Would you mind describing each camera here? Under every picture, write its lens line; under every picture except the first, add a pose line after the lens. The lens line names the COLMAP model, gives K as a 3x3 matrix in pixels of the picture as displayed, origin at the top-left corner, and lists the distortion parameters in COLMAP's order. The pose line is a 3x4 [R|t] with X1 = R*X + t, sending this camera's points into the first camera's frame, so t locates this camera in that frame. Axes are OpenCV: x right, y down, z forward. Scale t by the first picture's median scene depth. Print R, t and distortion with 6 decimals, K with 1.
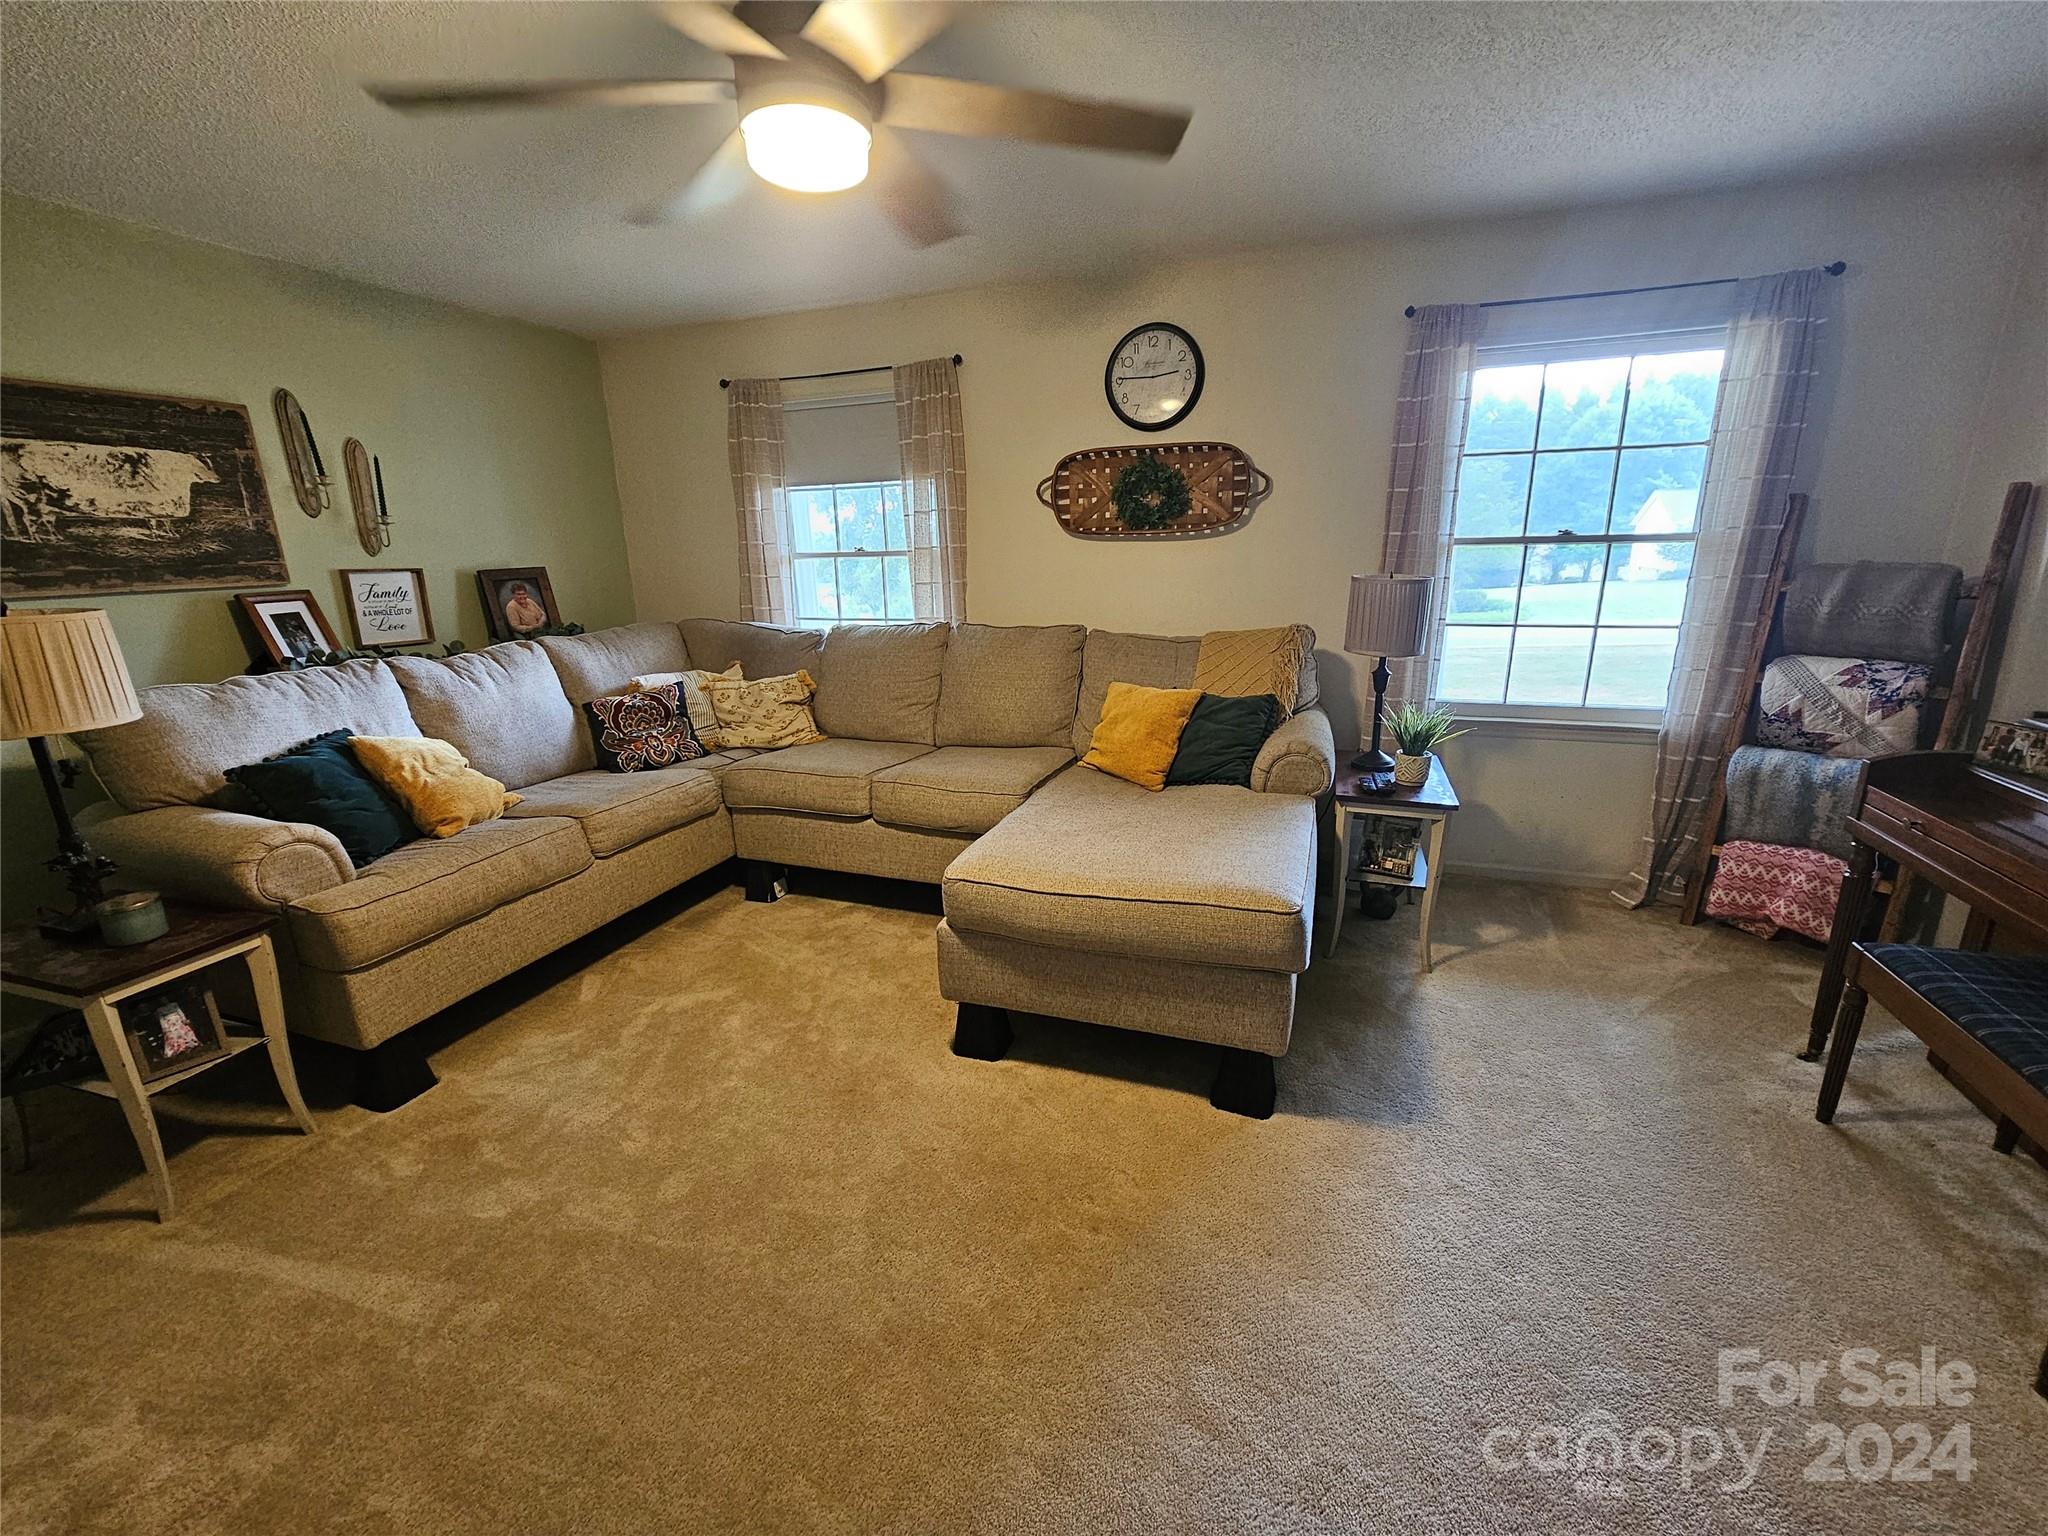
lens RADIAL K [[838.8, 0, 1018.3], [0, 838.8, 768.4], [0, 0, 1]] dist [0.008576, -0.000402]
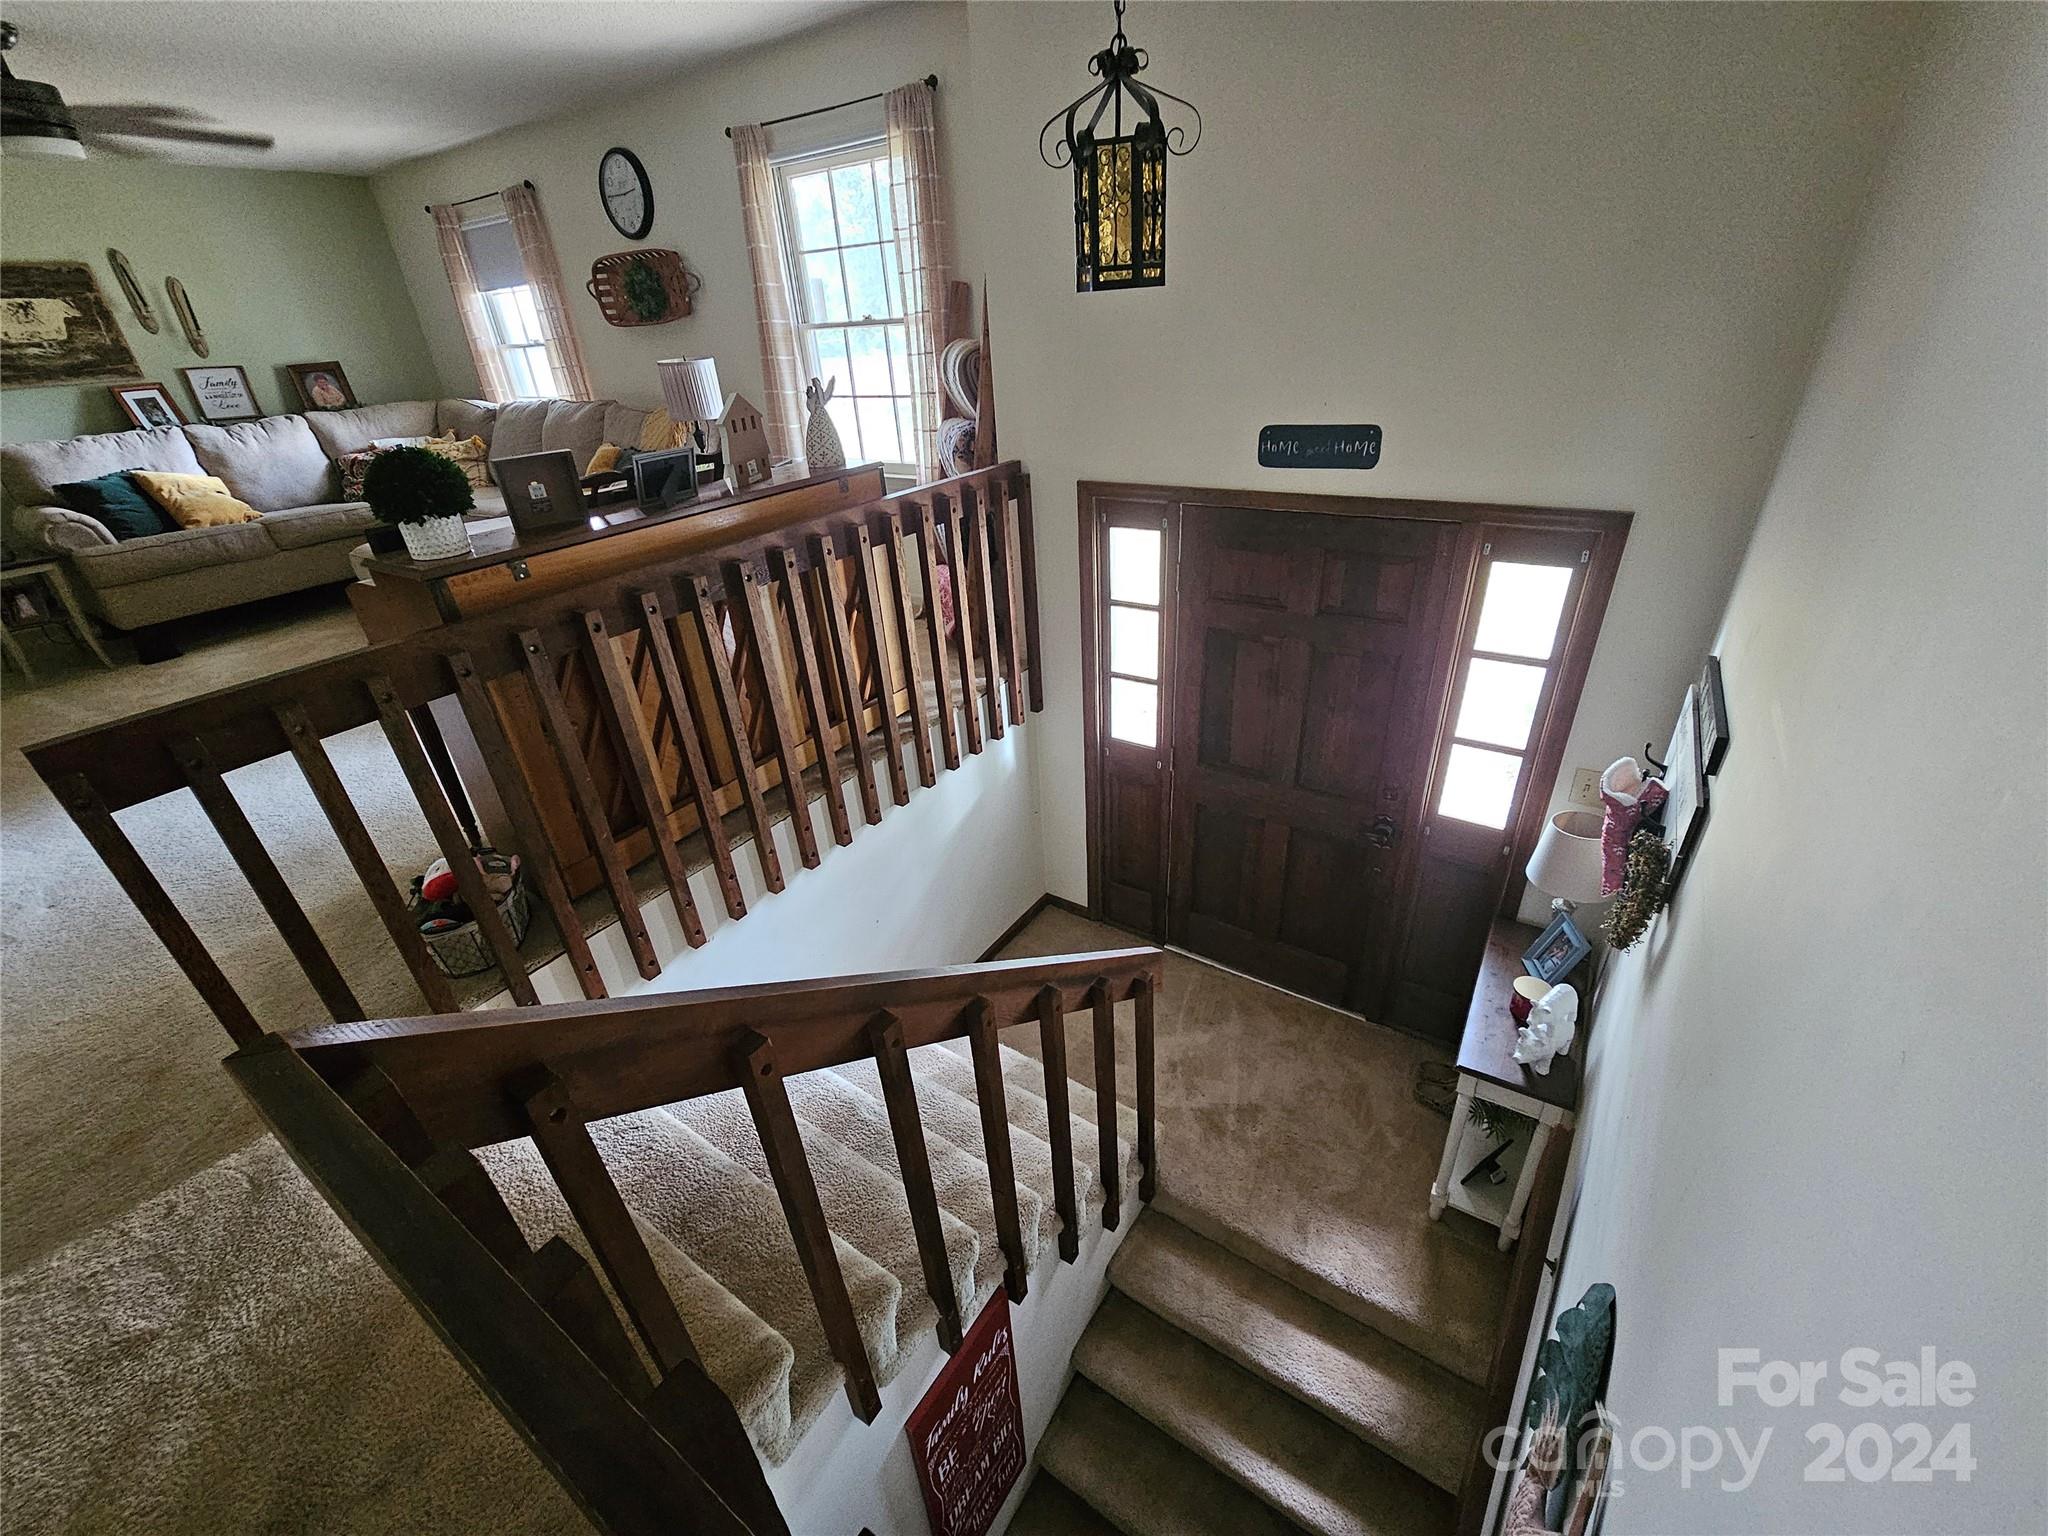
lens RADIAL K [[838.8, 0, 1003.8], [0, 838.8, 764.9], [0, 0, 1]] dist [0.008576, -0.000402]
pose [[0.965029, 0.092663, -0.245220, 1.277503], [-0.029818, 0.968172, 0.248504, 0.054510], [0.260442, -0.232502, 0.937077, -0.310101]]
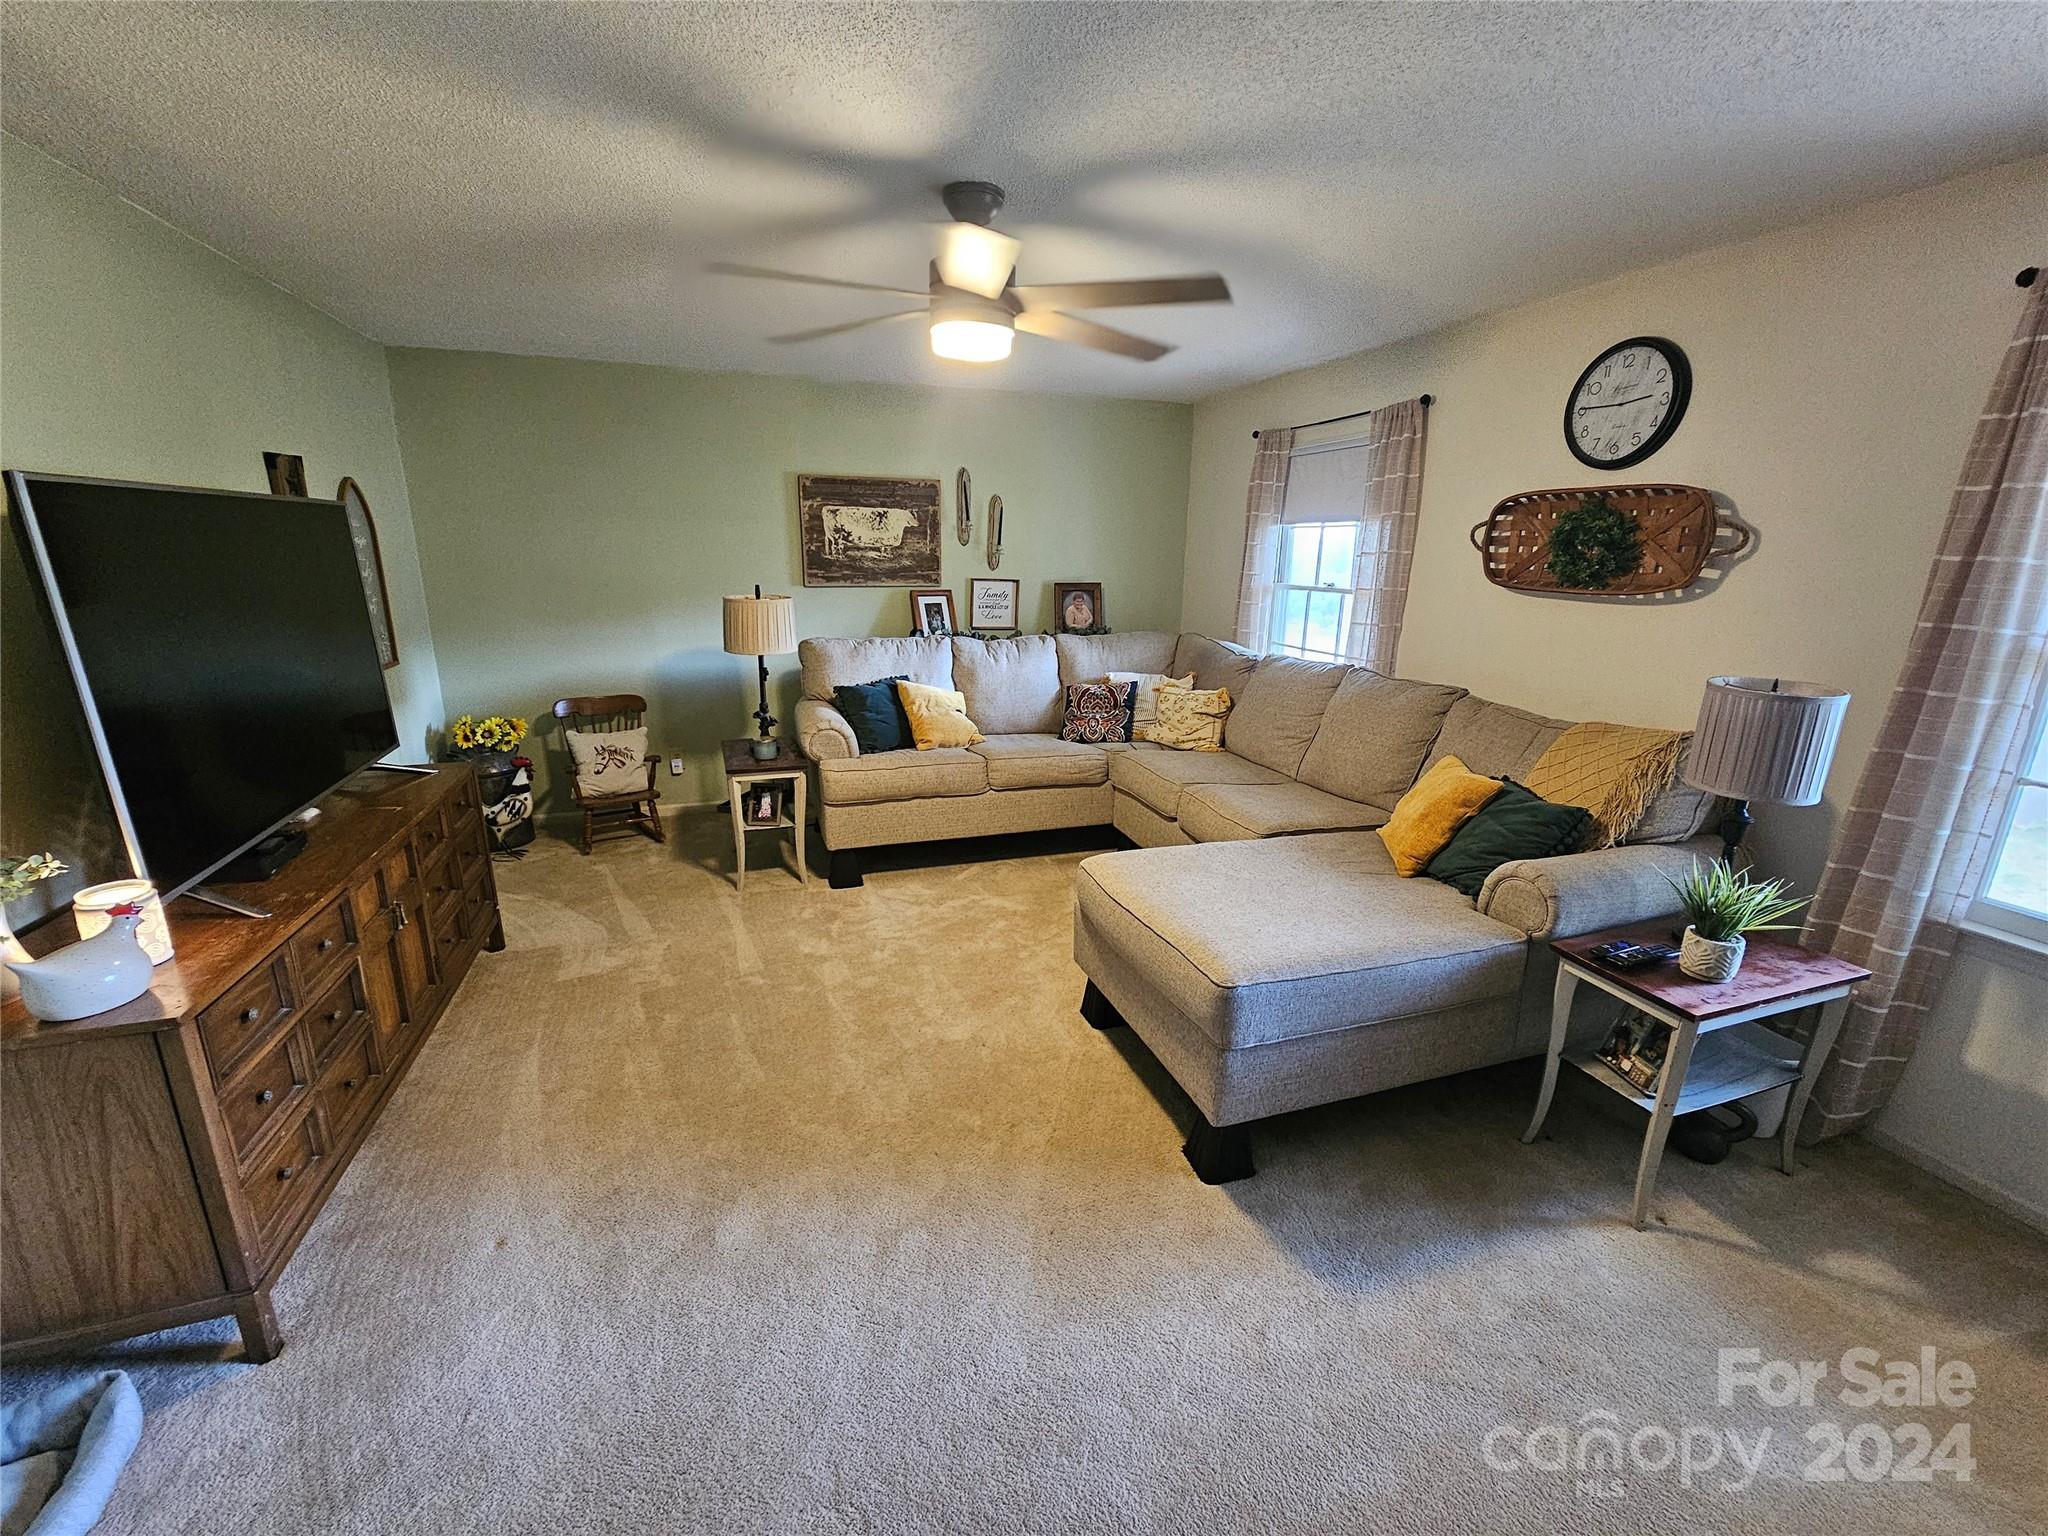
lens RADIAL K [[838.8, 0, 1024.8], [0, 838.8, 770.1], [0, 0, 1]] dist [0.008576, -0.000402]
pose [[0.626493, 0.233948, -0.743488, 0.553510], [-0.234155, 0.966320, 0.106757, -0.085213], [0.743423, 0.107209, 0.660173, 0.078499]]
